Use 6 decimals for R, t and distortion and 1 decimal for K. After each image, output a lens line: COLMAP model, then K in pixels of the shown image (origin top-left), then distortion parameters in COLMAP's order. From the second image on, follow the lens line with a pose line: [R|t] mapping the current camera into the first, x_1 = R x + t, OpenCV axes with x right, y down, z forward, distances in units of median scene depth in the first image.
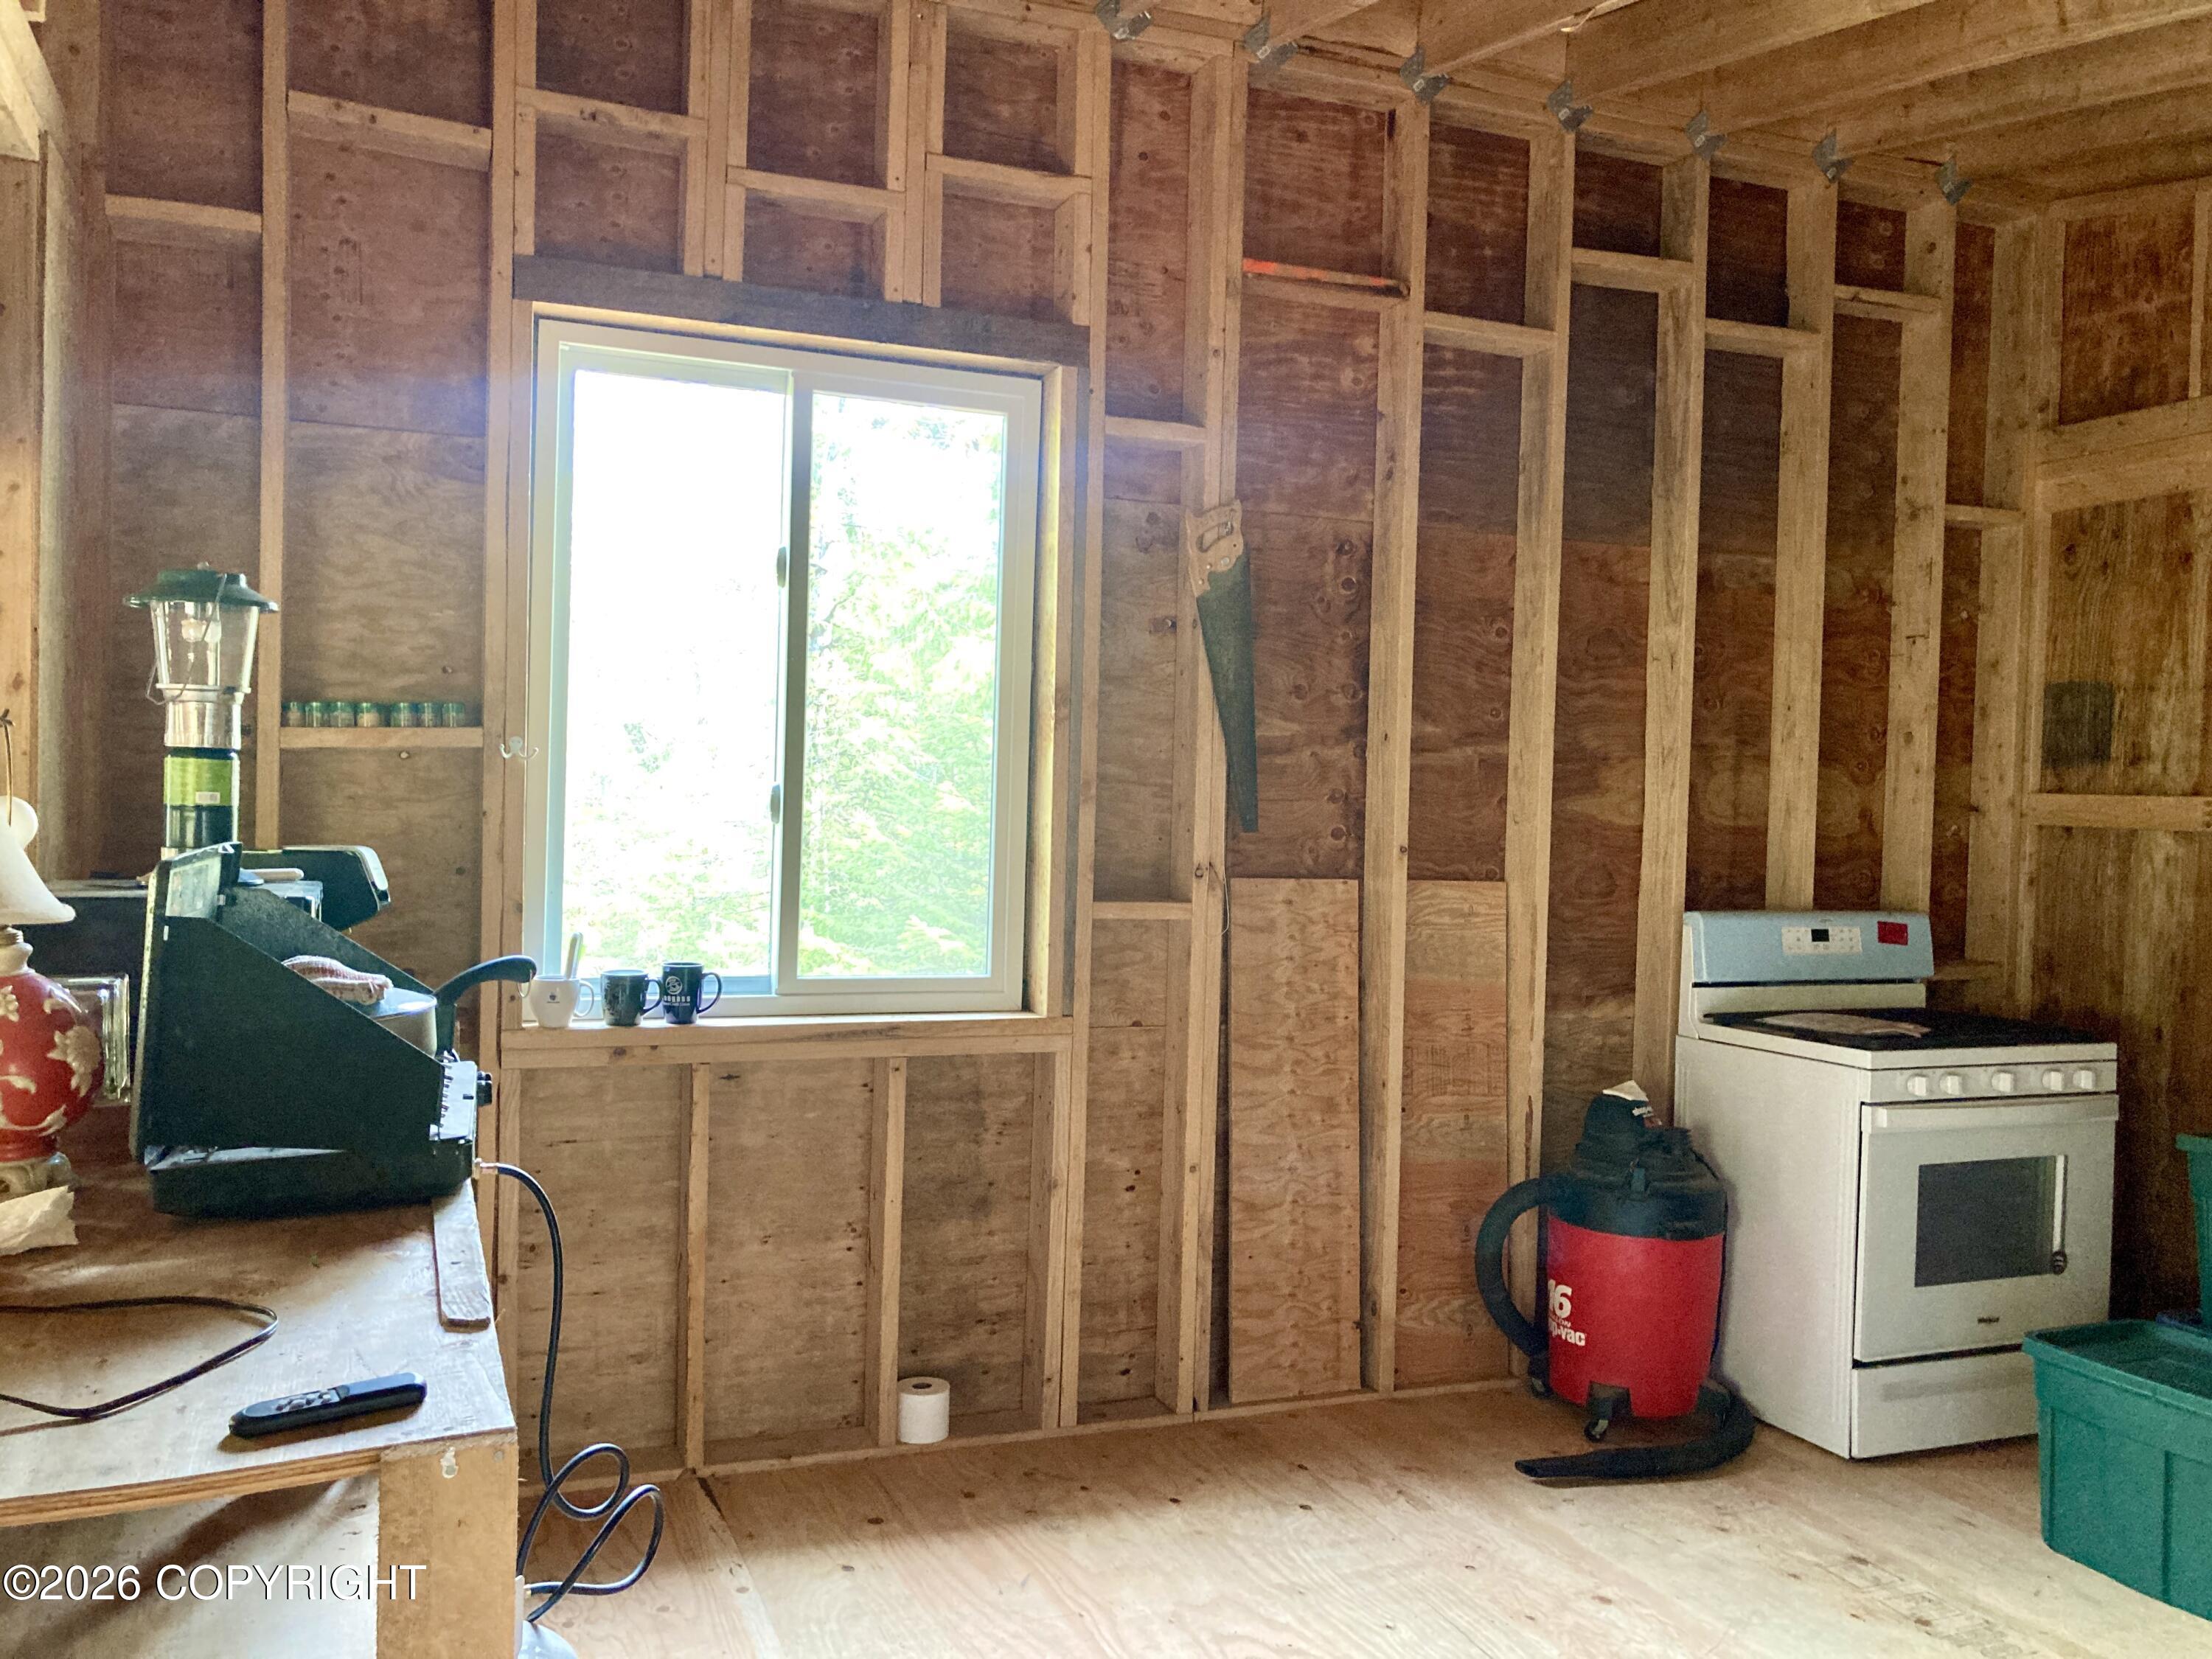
lens RADIAL K [[1806.4, 0, 1108.6], [0, 1806.4, 839.5], [0, 0, 1]] dist [0.053596, -0.073130]
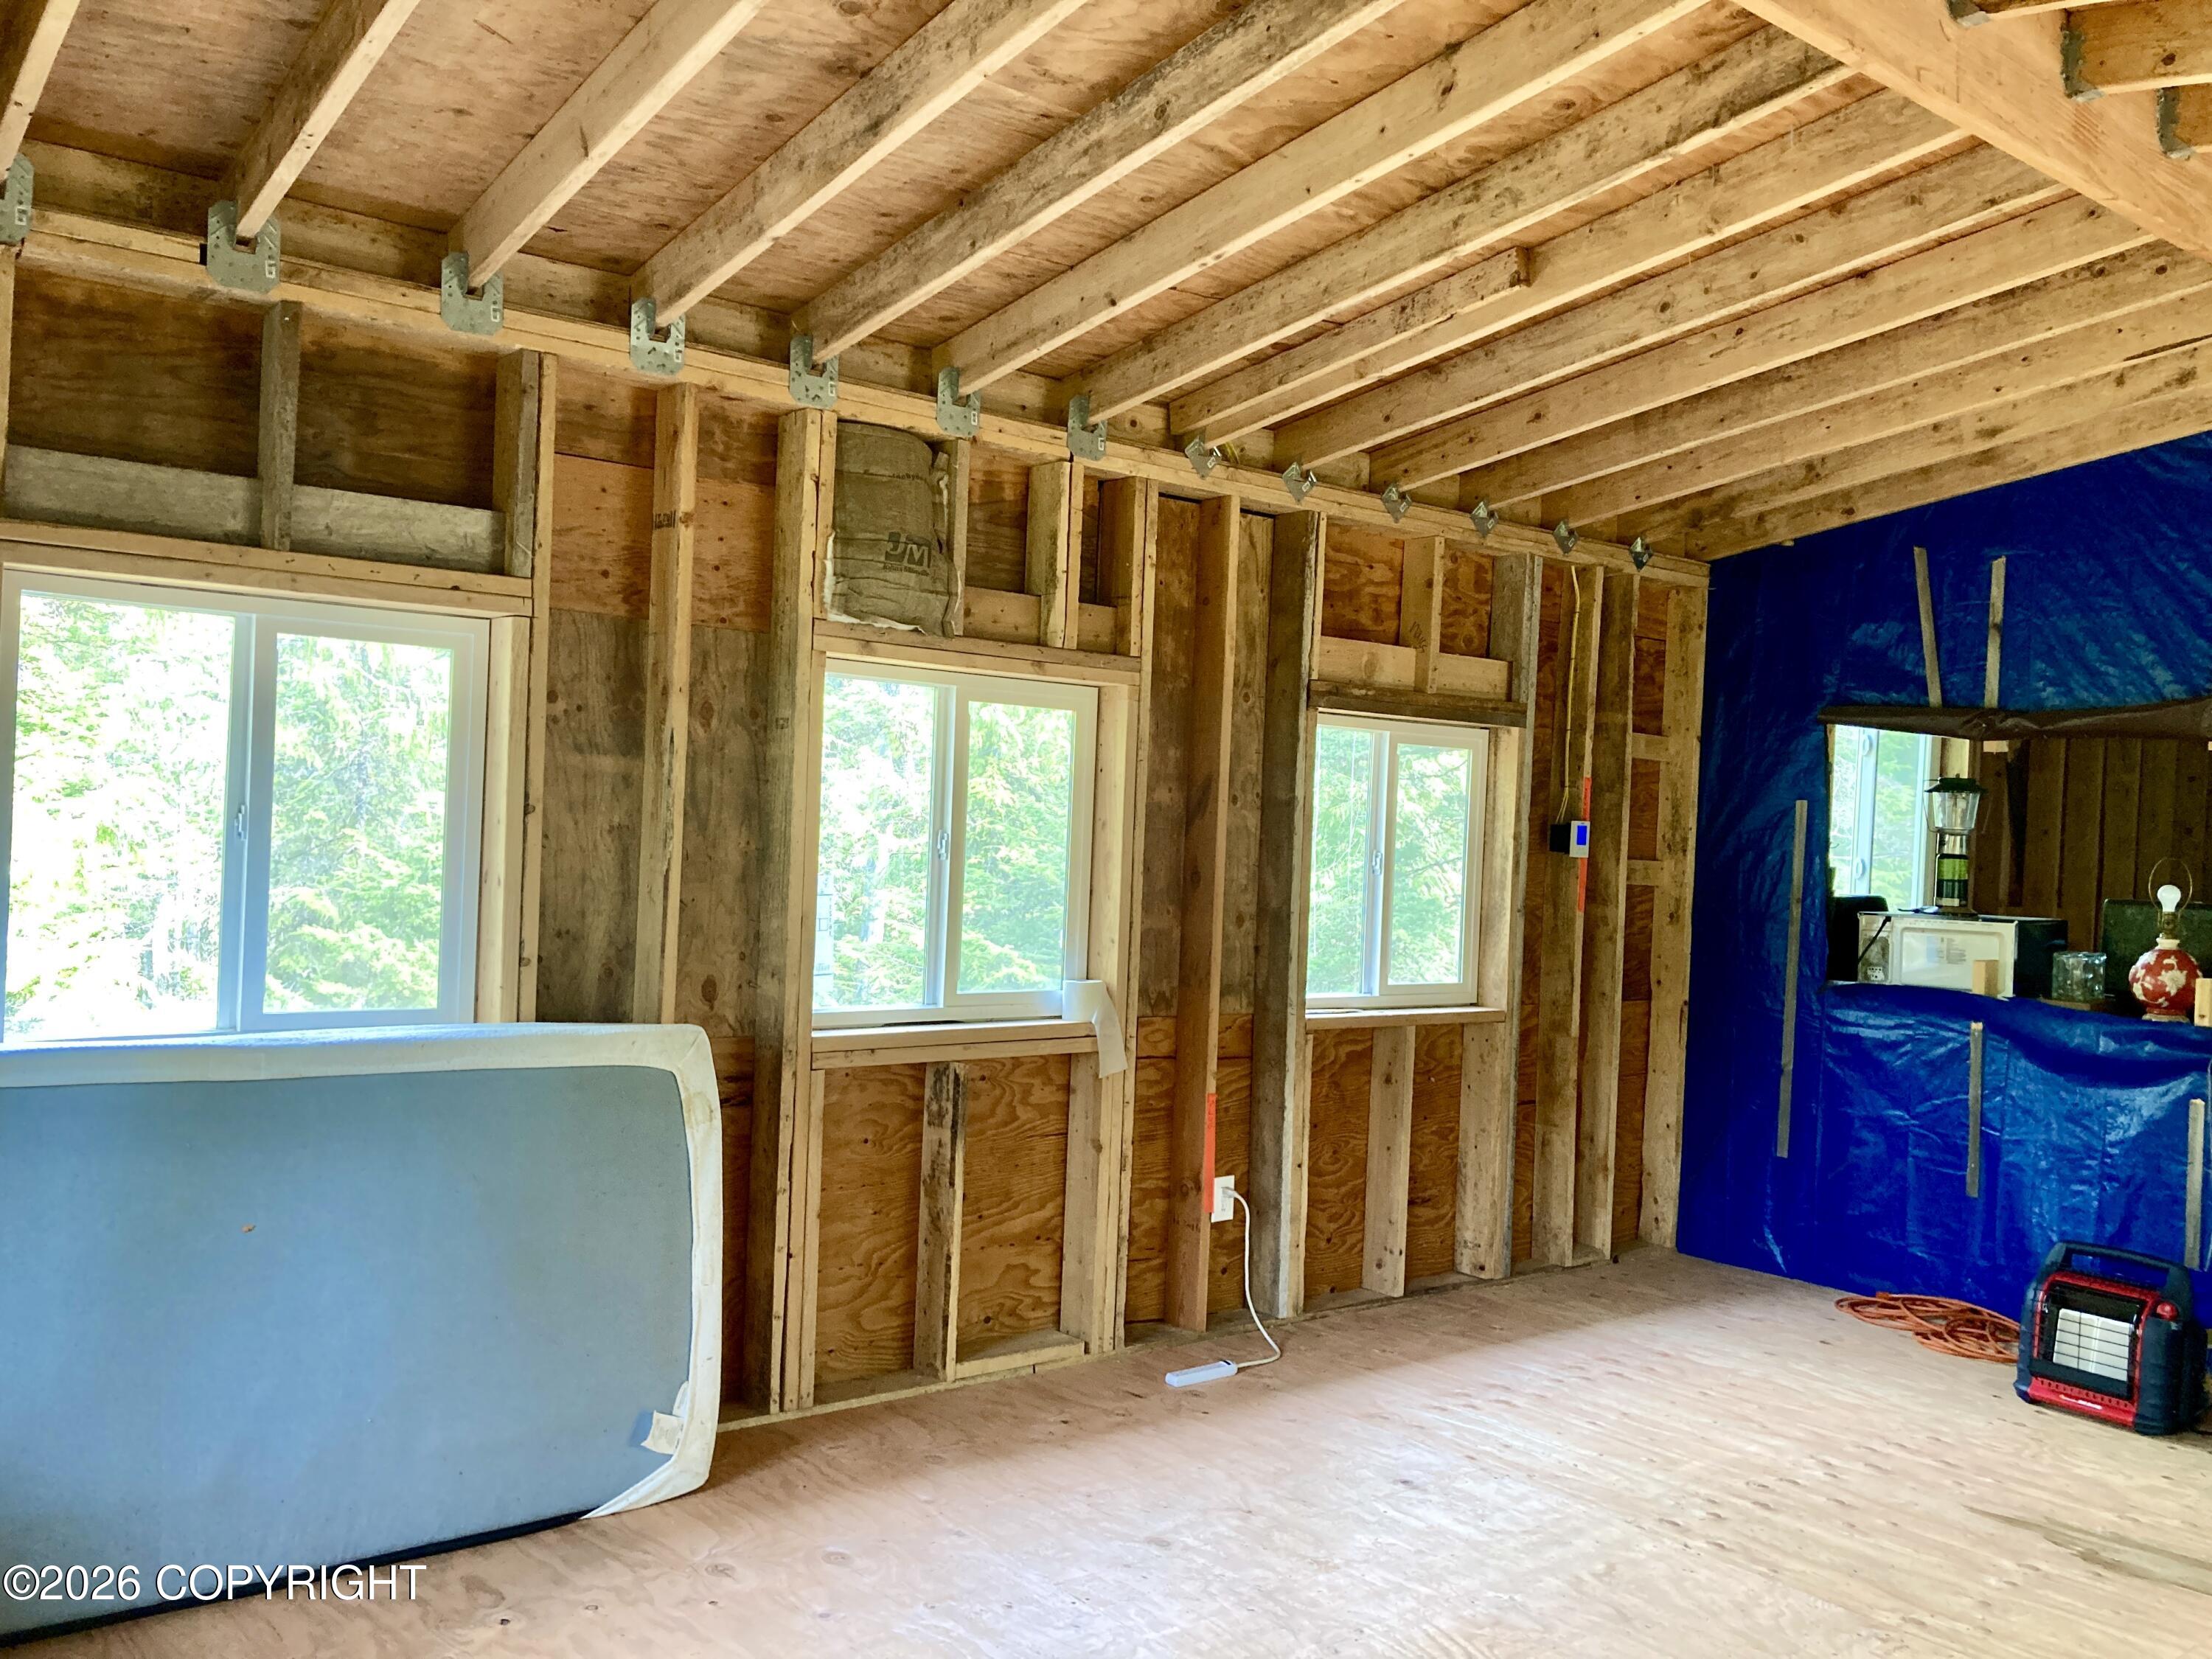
lens RADIAL K [[1806.4, 0, 1107.7], [0, 1806.4, 815.8], [0, 0, 1]] dist [0.053596, -0.073130]
pose [[0.953459, 0.017349, 0.301023, -1.522653], [-0.012079, 0.999740, -0.019360, -0.028618], [-0.301280, 0.014823, 0.953420, -0.586973]]
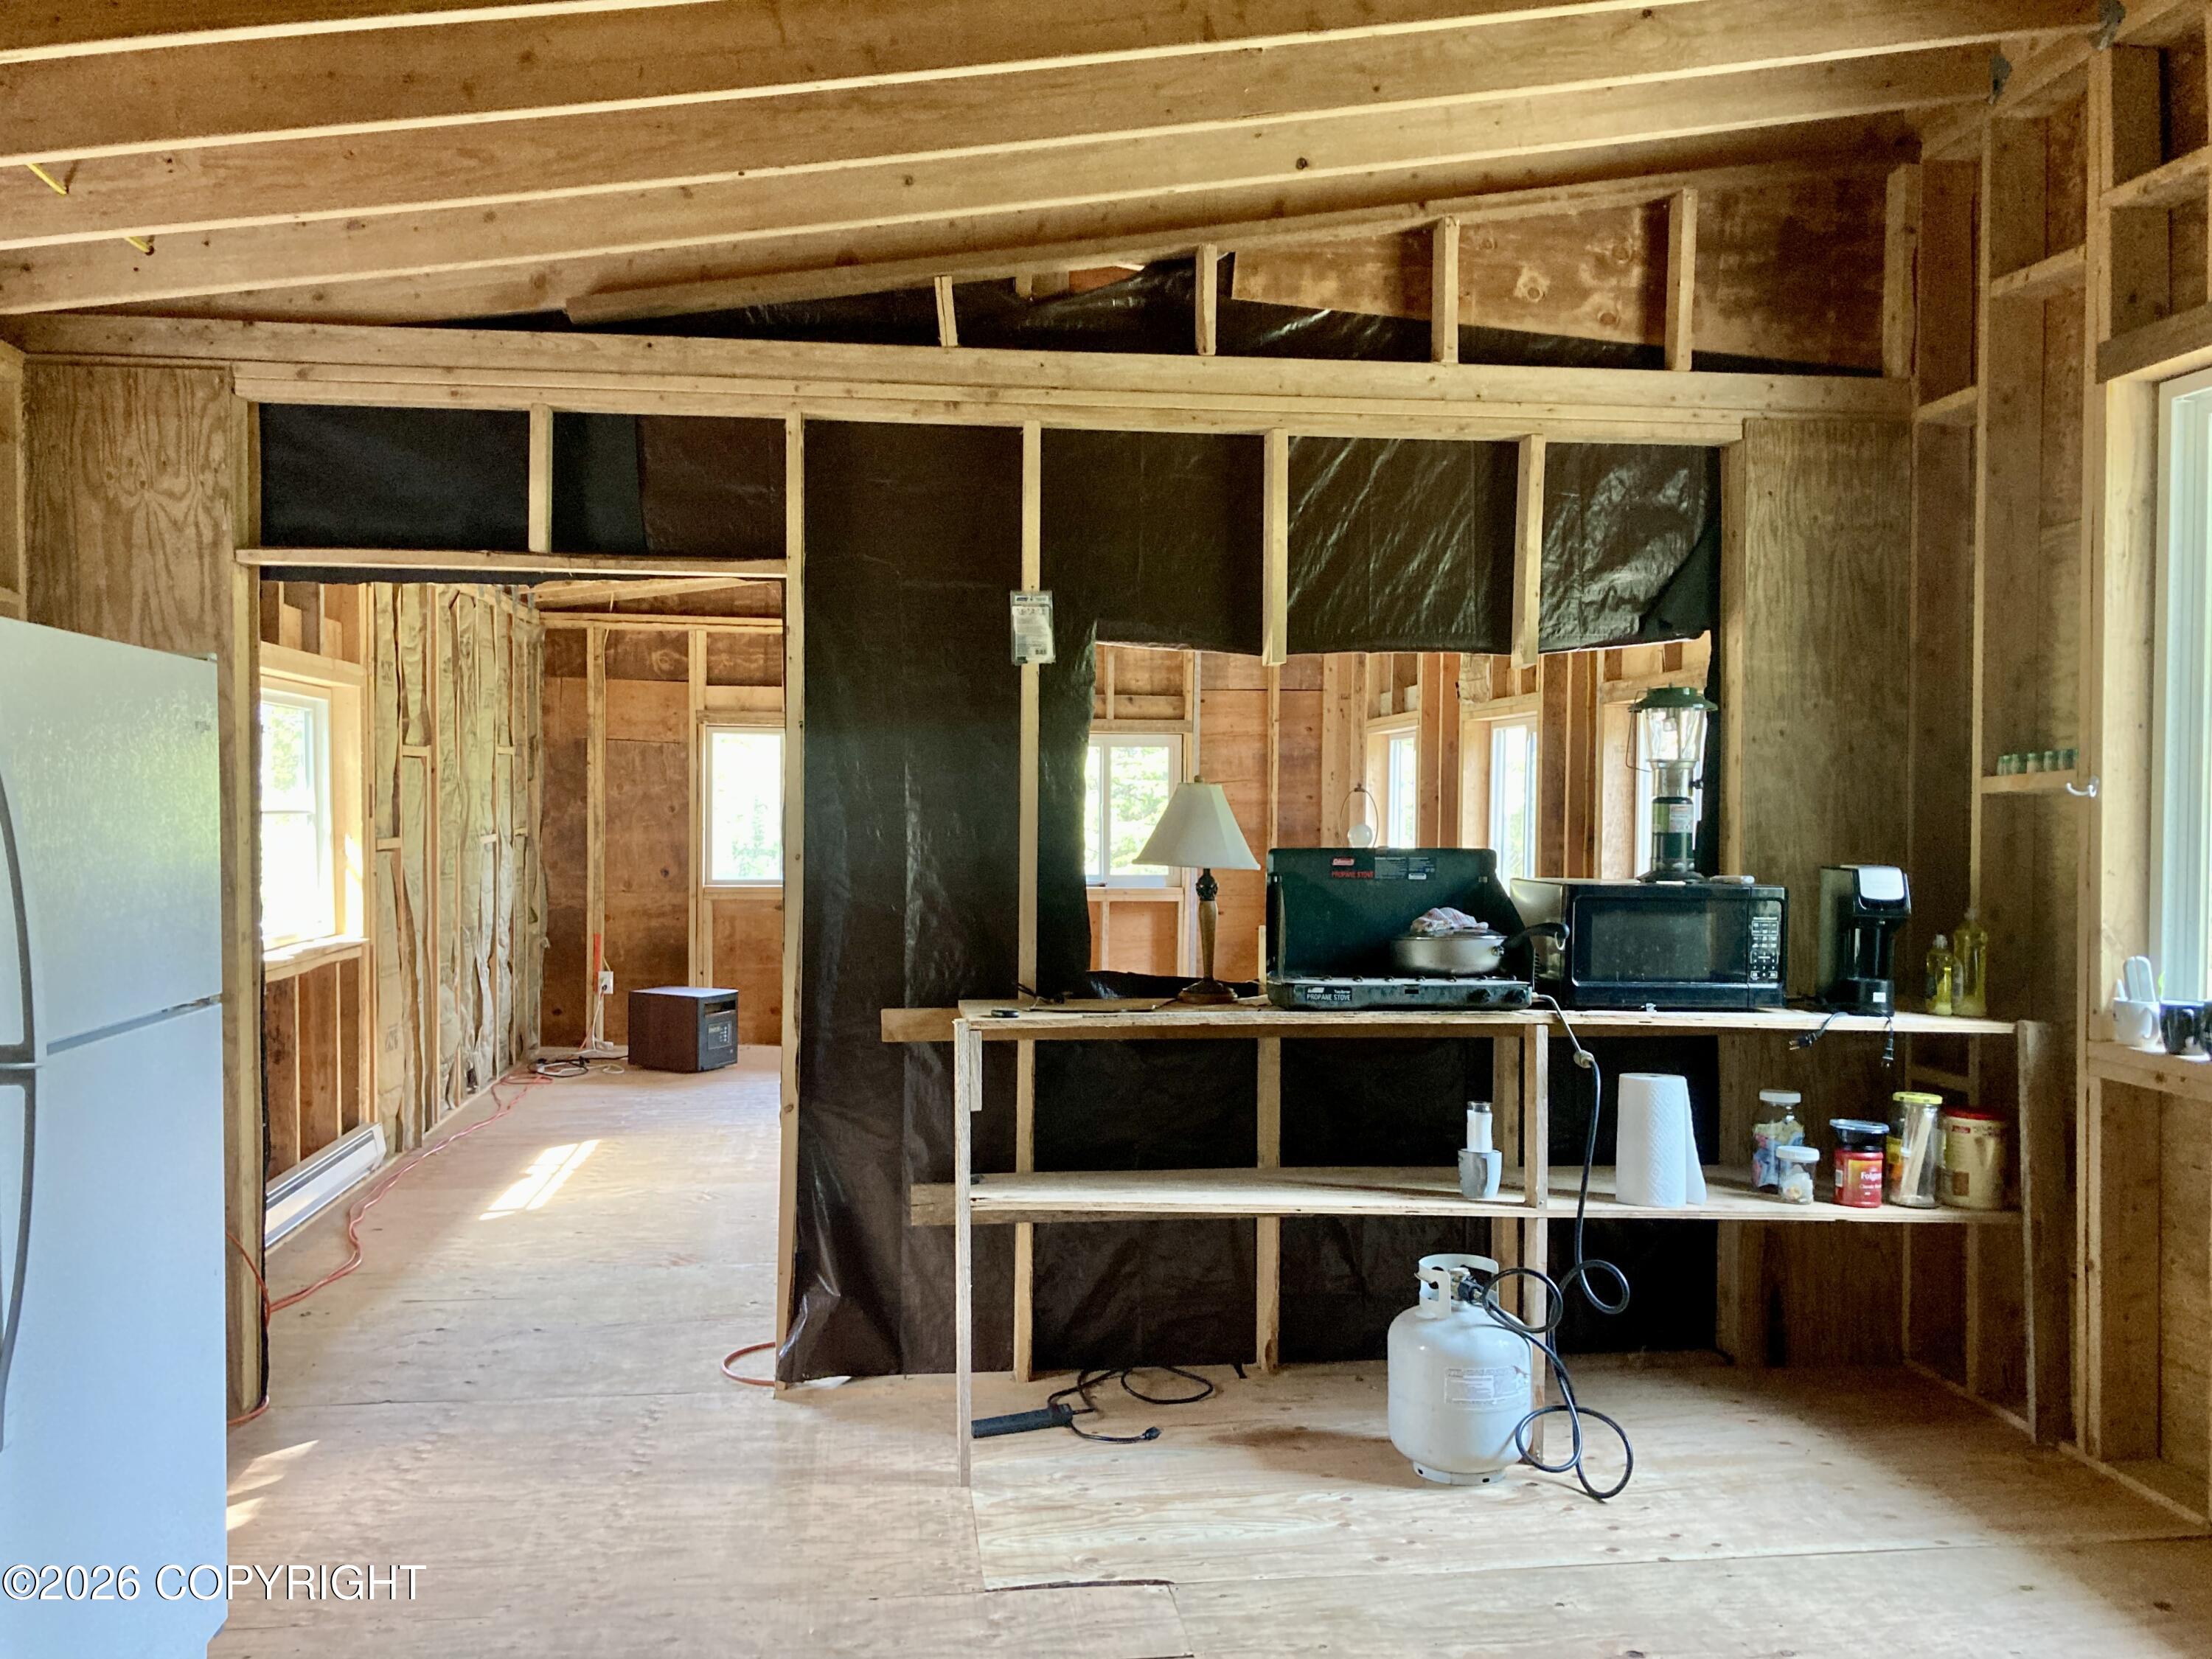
lens RADIAL K [[1806.4, 0, 1102.8], [0, 1806.4, 846.9], [0, 0, 1]] dist [0.053596, -0.073130]
pose [[-0.239143, -0.002328, -0.970982, 0.813804], [-0.033642, 0.999417, 0.005890, 0.001302], [0.970401, 0.034074, -0.239082, 0.614167]]
